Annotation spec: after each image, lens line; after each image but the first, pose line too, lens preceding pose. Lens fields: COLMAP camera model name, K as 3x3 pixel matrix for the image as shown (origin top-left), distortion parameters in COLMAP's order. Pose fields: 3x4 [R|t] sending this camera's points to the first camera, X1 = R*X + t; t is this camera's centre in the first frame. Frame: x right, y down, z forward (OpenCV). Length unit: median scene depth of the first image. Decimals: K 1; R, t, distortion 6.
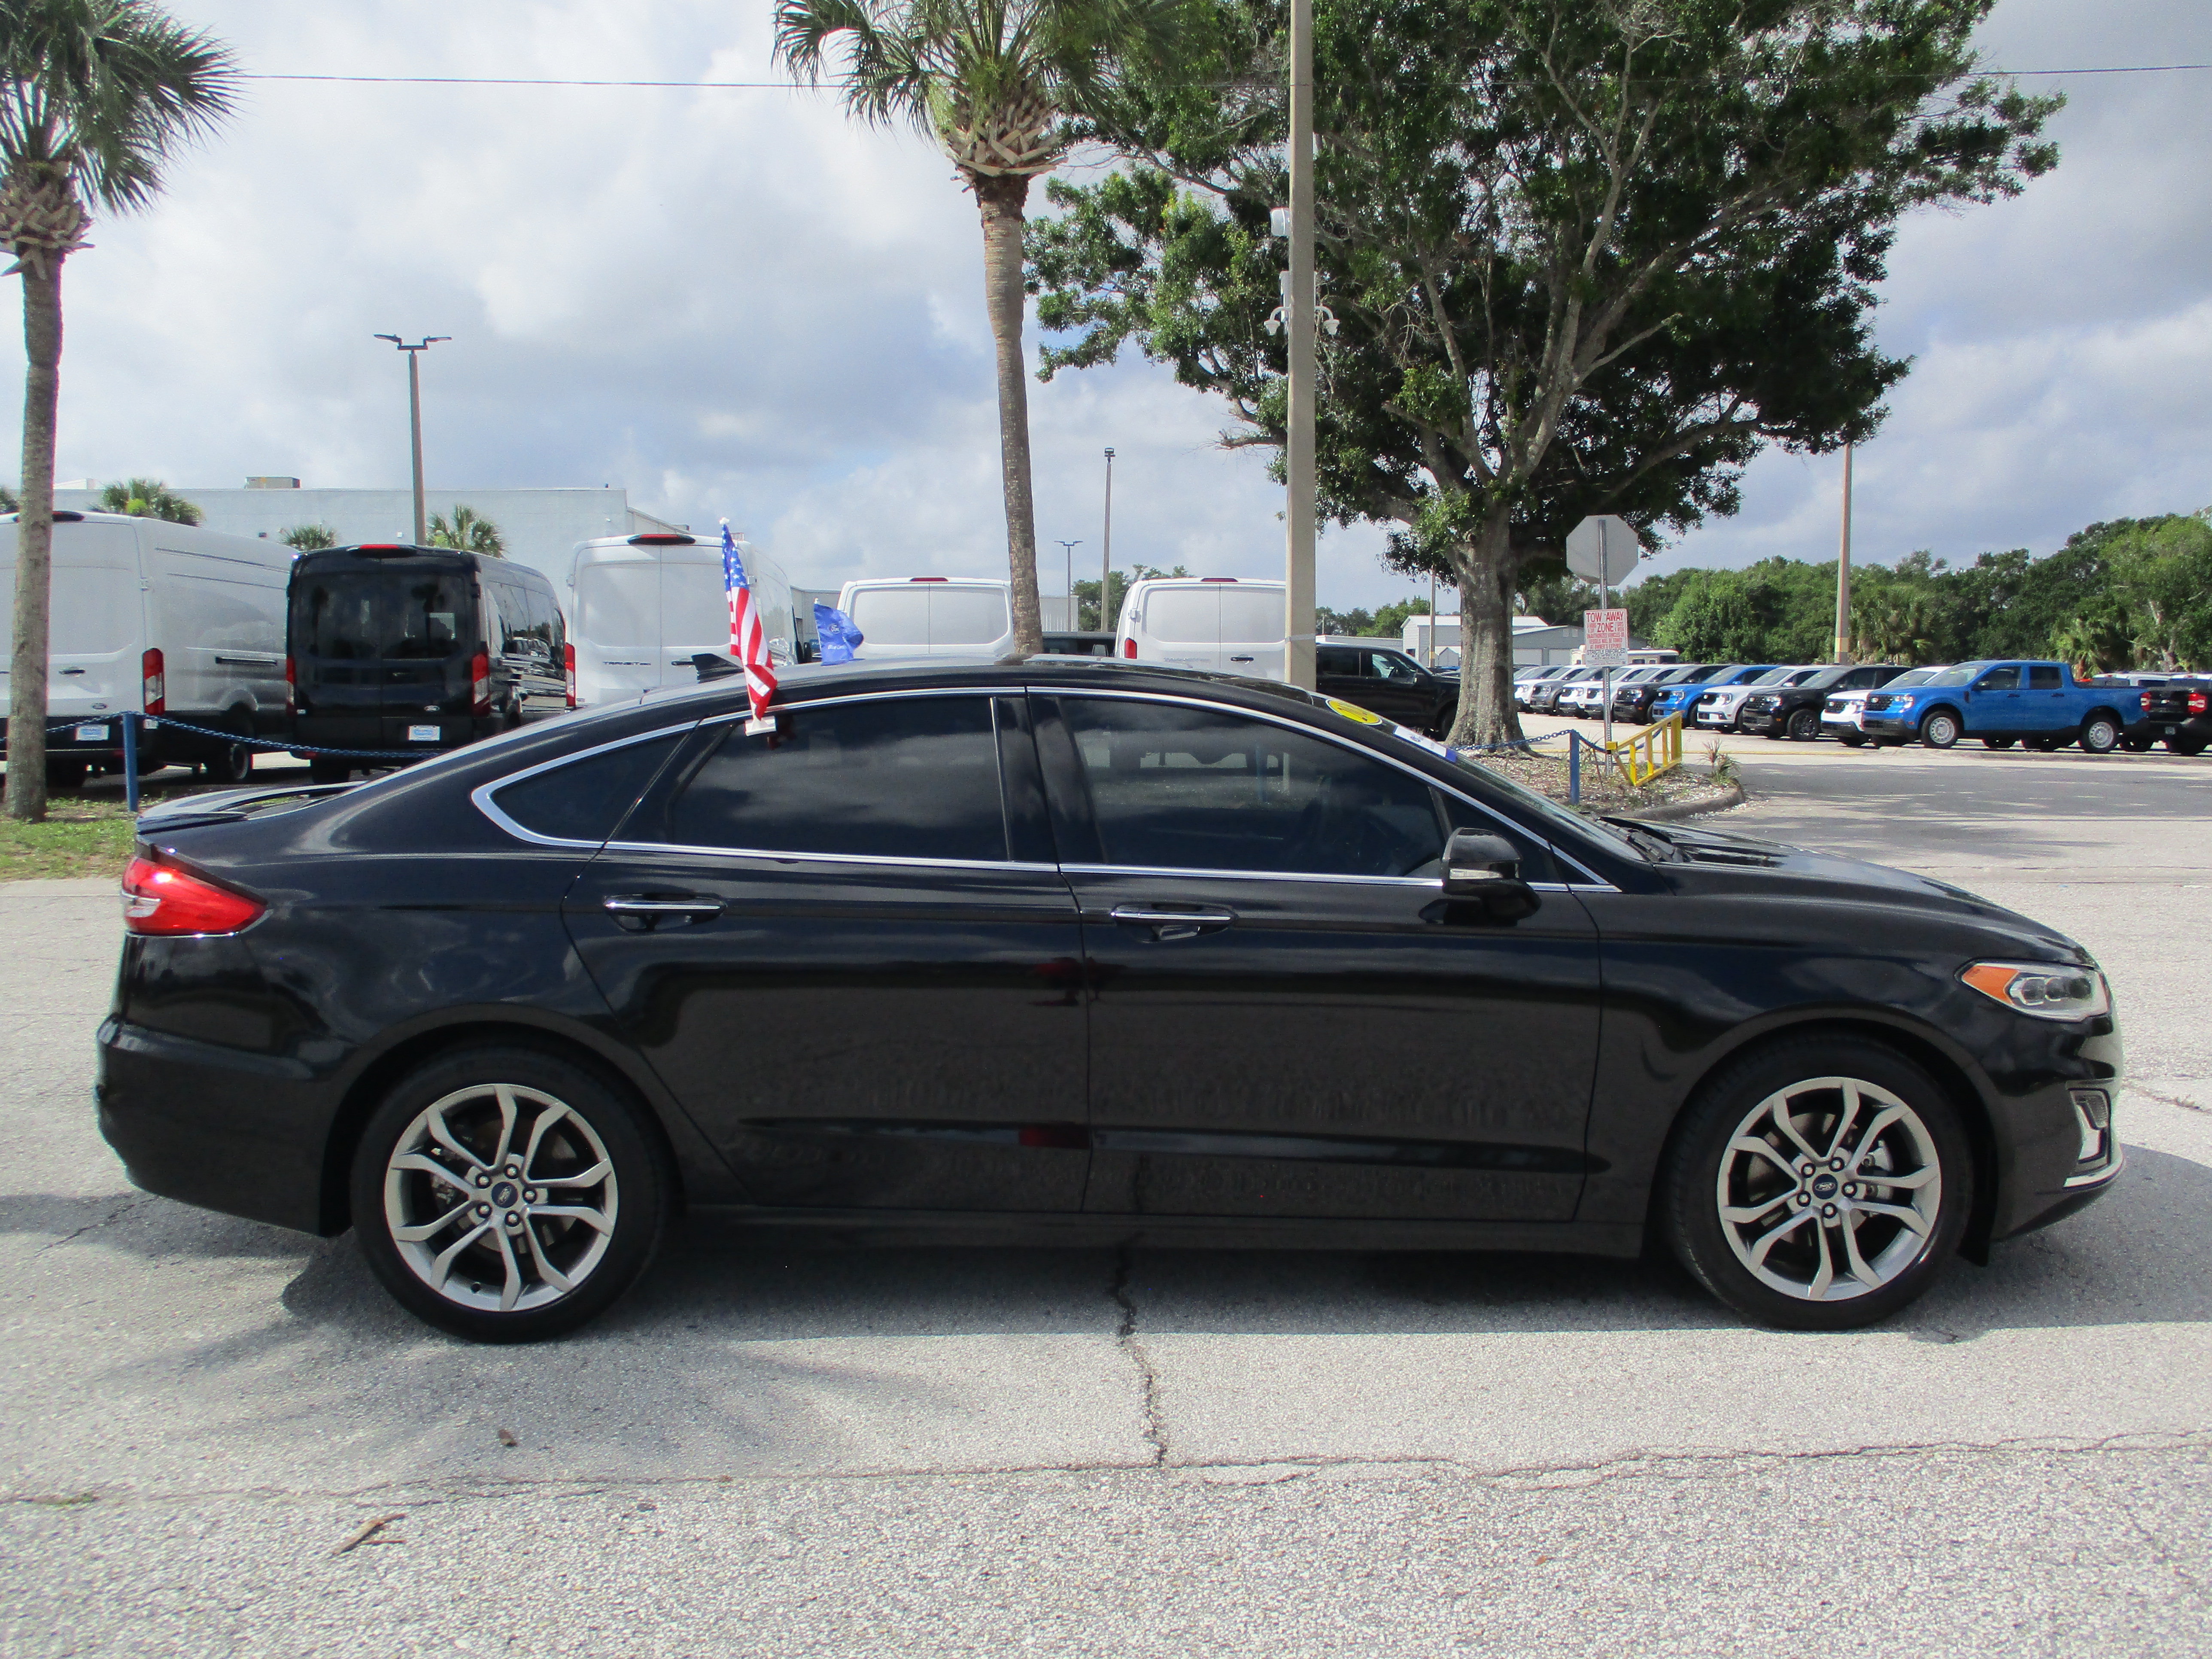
lens RADIAL K [[1845.9, 0, 1115.5], [0, 1845.9, 825.4], [0, 0, 1]] dist [-0.036760, 0.001954]
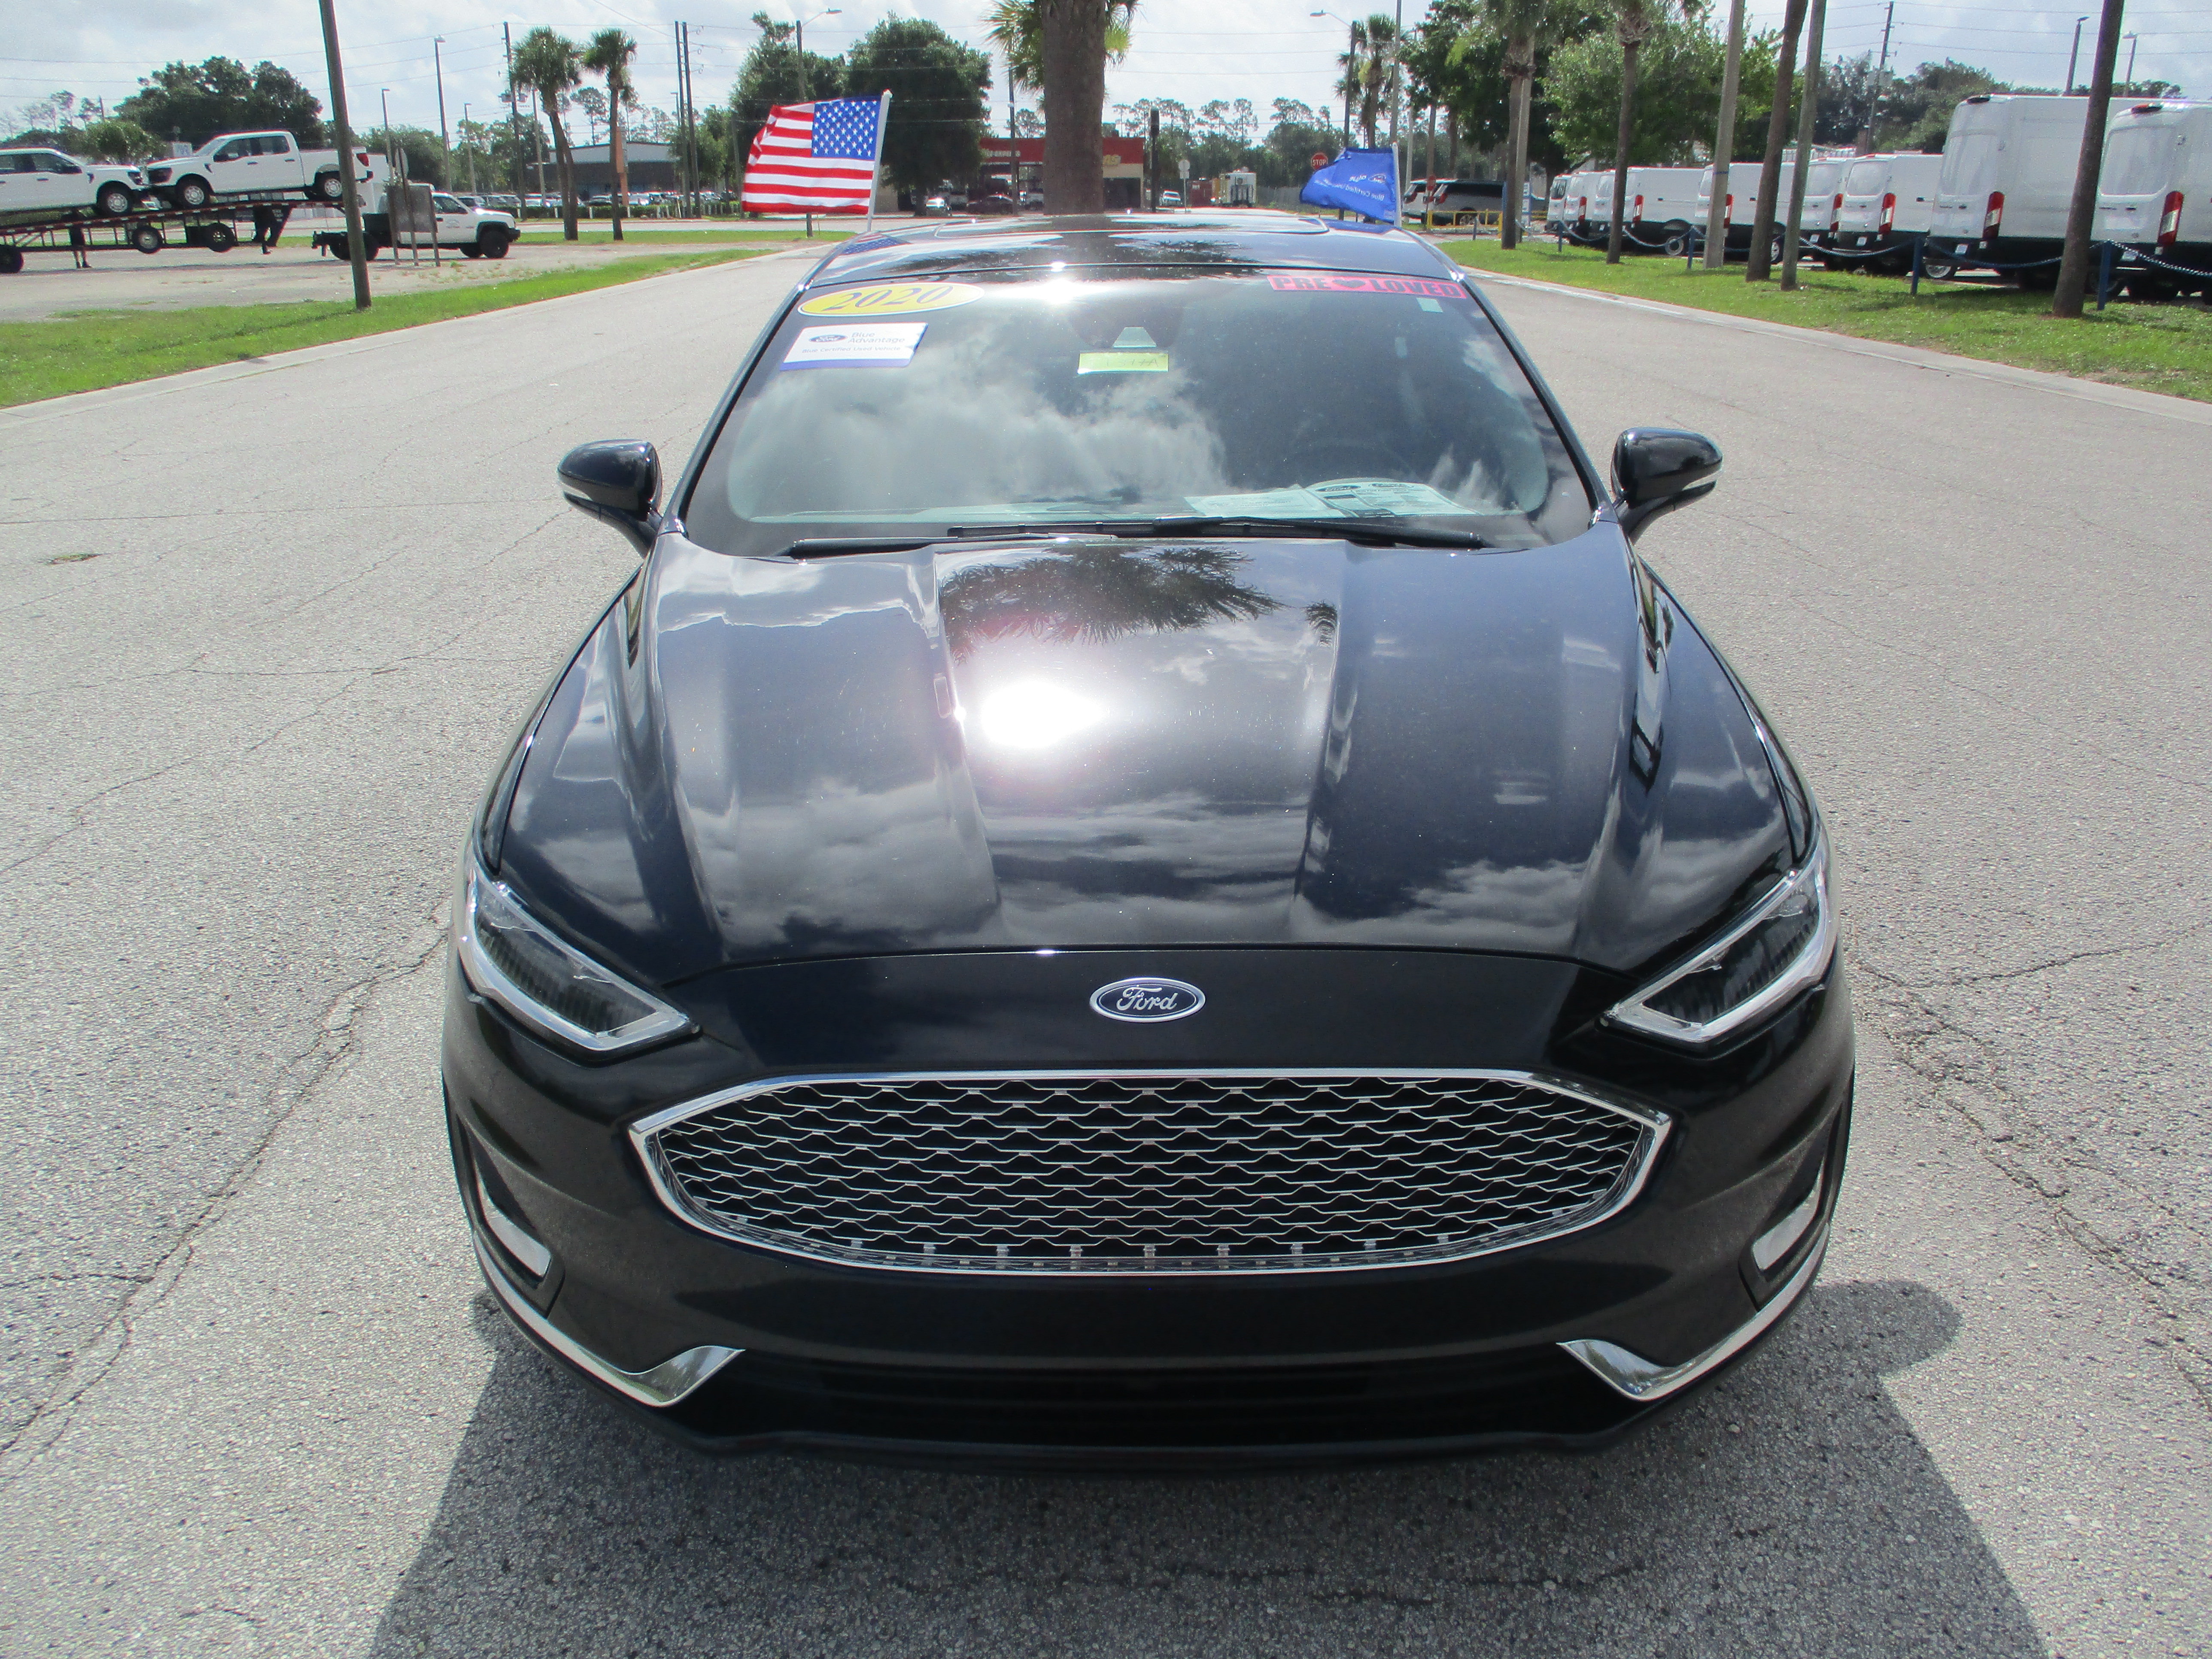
lens RADIAL K [[1845.9, 0, 1115.5], [0, 1845.9, 825.4], [0, 0, 1]] dist [-0.036760, 0.001954]
pose [[-0.022292, 0.330784, -0.943443, 0.232932], [-0.083346, 0.939778, 0.331468, -0.029489], [0.996271, 0.086021, 0.006620, 0.271742]]
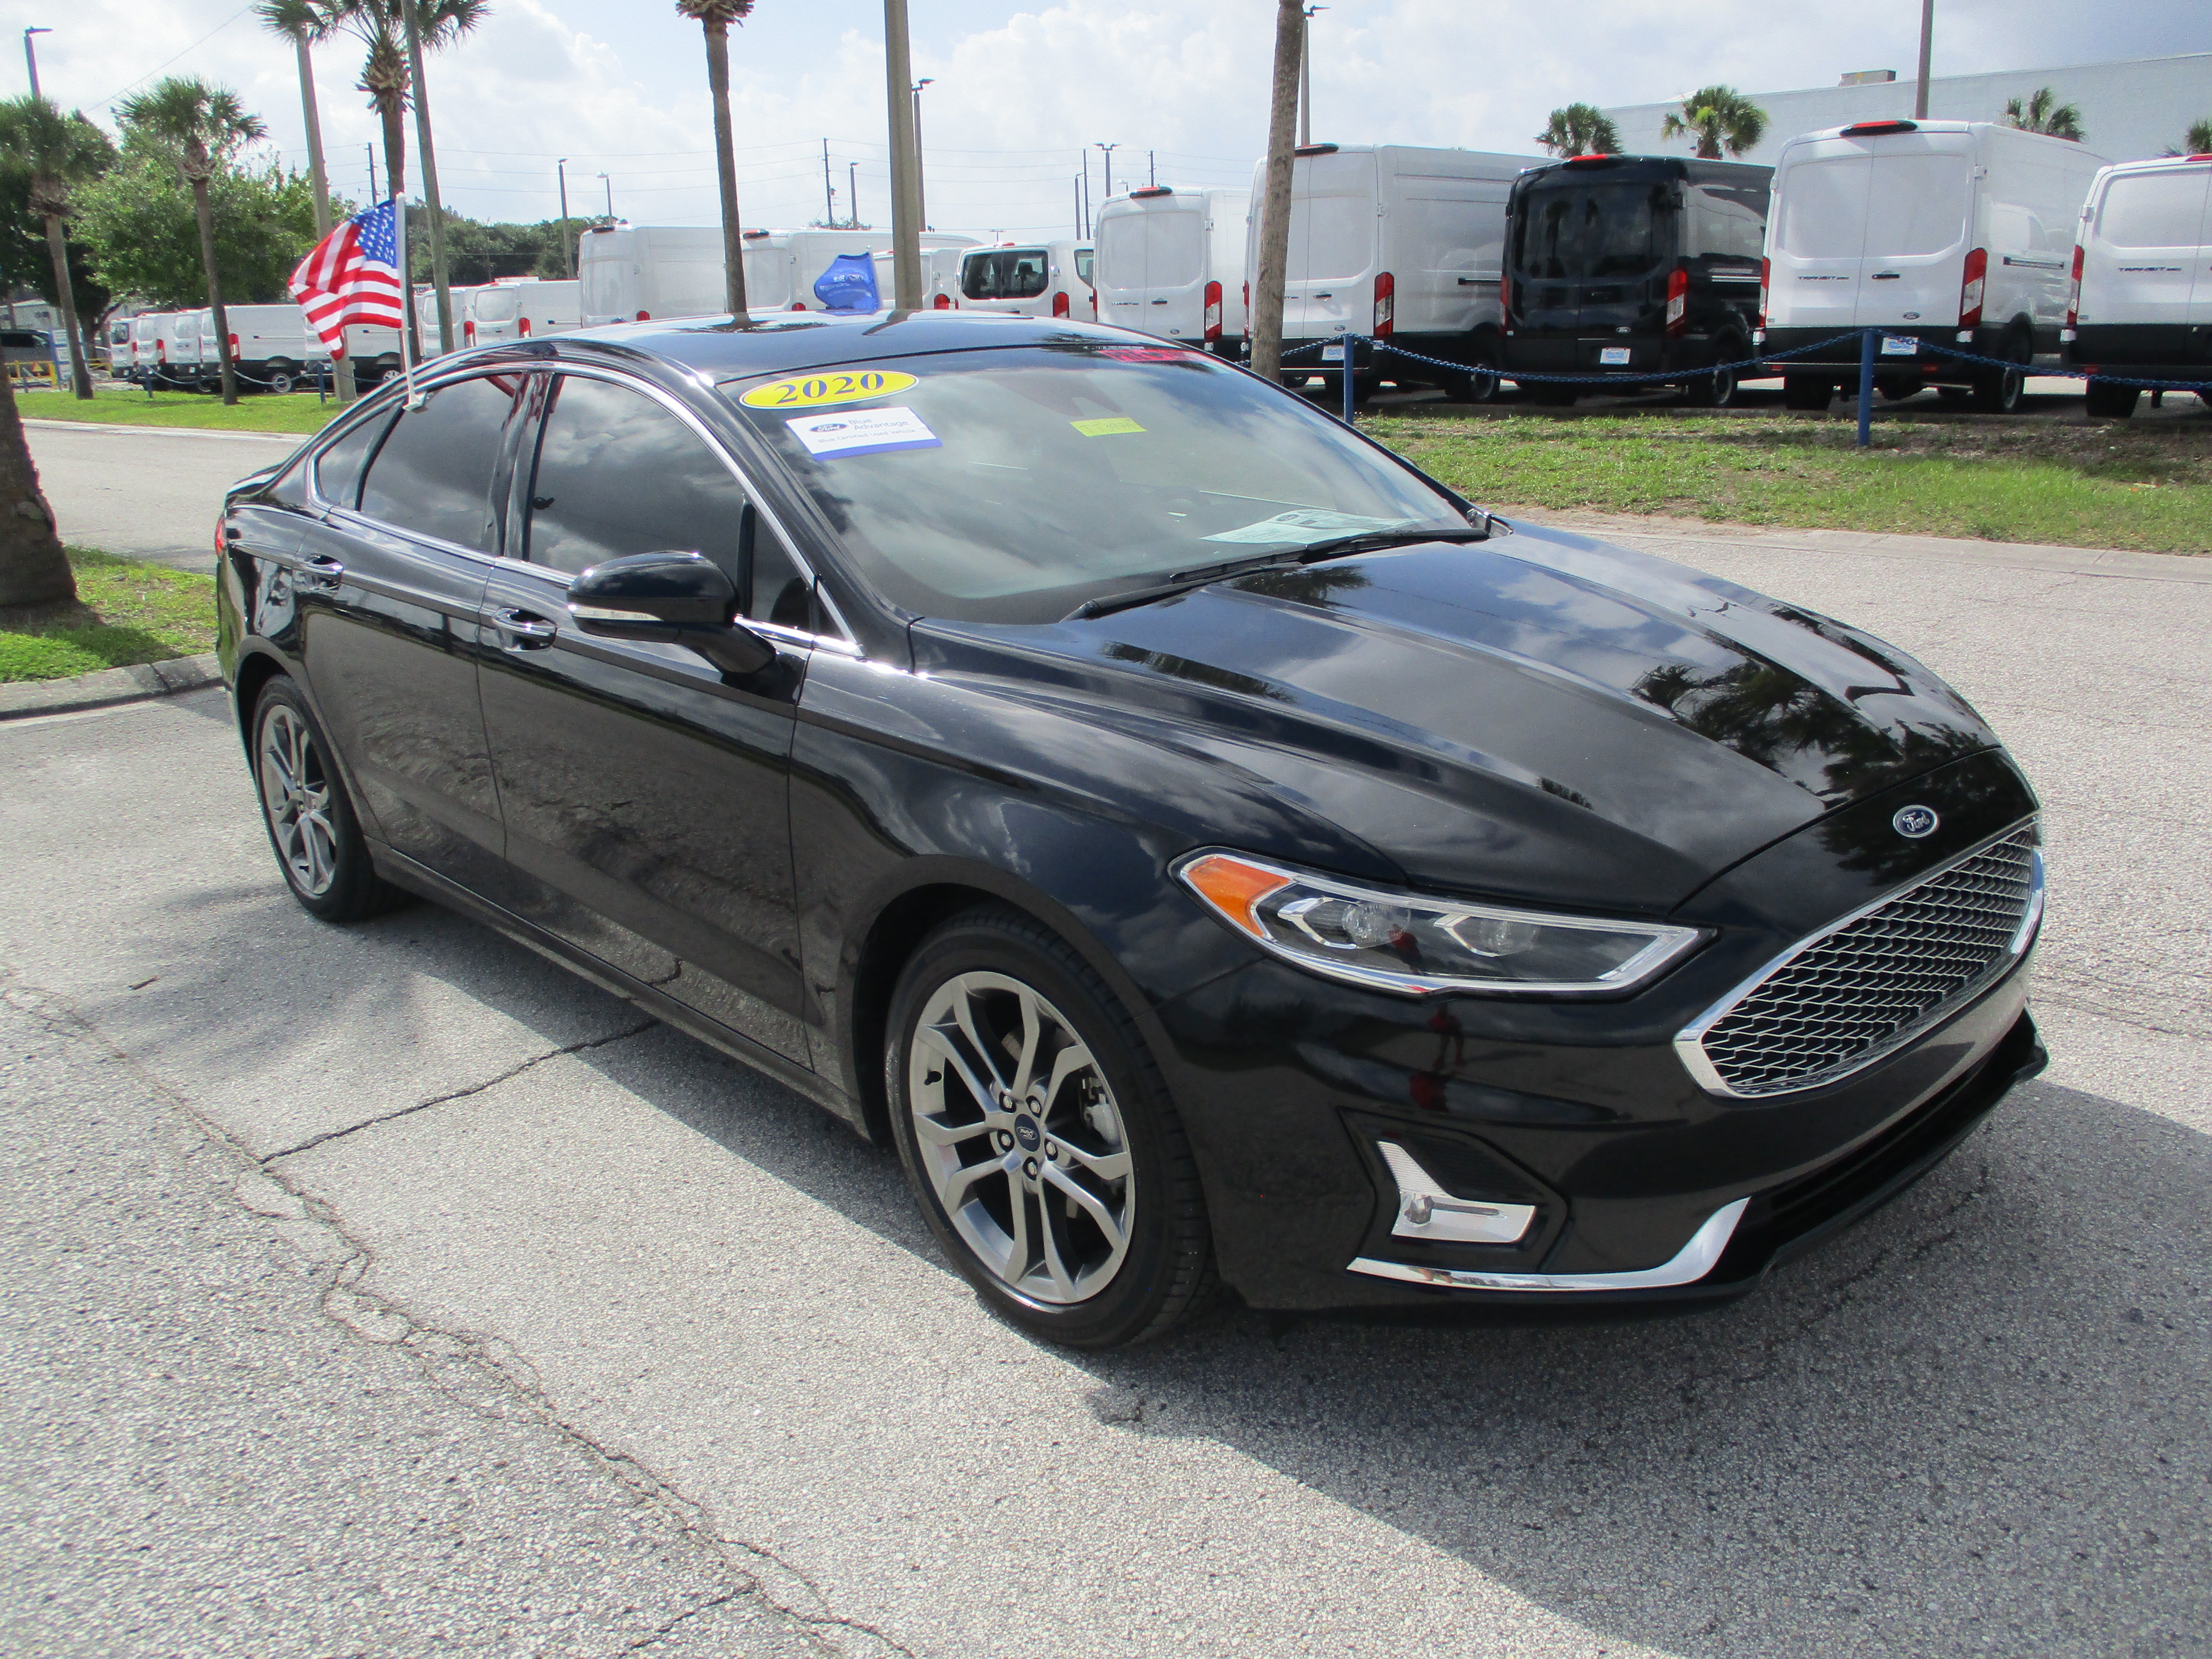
lens RADIAL K [[1845.9, 0, 1115.5], [0, 1845.9, 825.4], [0, 0, 1]] dist [-0.036760, 0.001954]
pose [[0.672018, 0.187806, -0.716325, 0.198015], [-0.035727, 0.974403, 0.221952, -0.014858], [0.739673, -0.123563, 0.661526, 0.133780]]
